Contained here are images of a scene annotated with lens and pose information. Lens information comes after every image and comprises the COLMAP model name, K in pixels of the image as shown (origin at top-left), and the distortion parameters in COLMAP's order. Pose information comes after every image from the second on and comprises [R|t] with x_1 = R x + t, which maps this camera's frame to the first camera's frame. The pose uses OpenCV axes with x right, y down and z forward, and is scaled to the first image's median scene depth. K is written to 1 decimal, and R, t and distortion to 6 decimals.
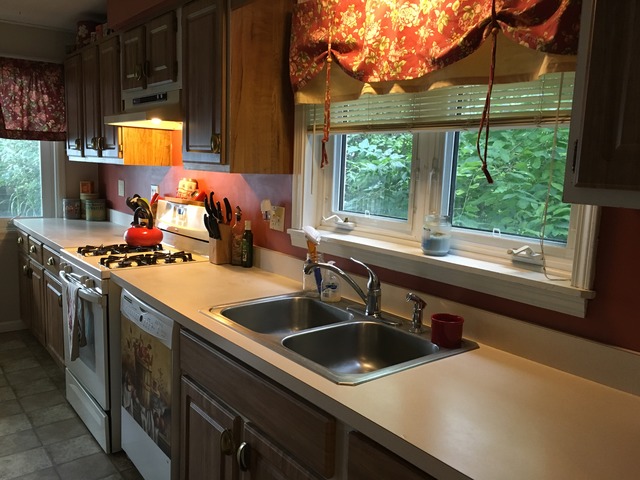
lens RADIAL K [[551.3, 0, 320.0], [0, 551.3, 240.0], [0, 0, 1]] dist [0.065199, -0.072076]
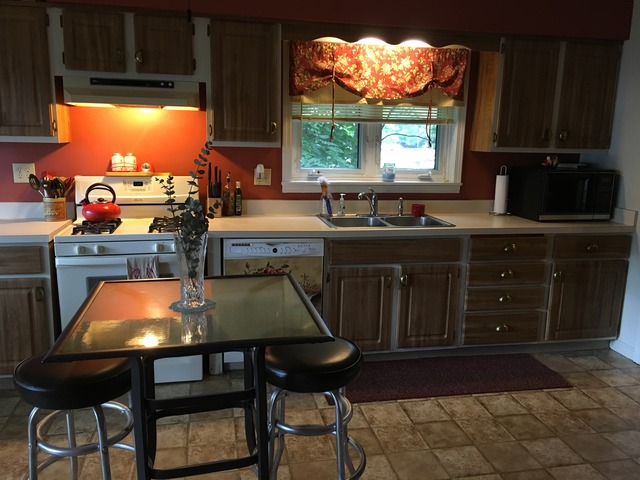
lens RADIAL K [[551.3, 0, 320.0], [0, 551.3, 240.0], [0, 0, 1]] dist [0.065199, -0.072076]
pose [[0.425219, -0.189109, 0.885114, -1.855447], [0.121187, 0.981019, 0.151380, -0.109457], [-0.896941, 0.042895, 0.440066, 0.309958]]
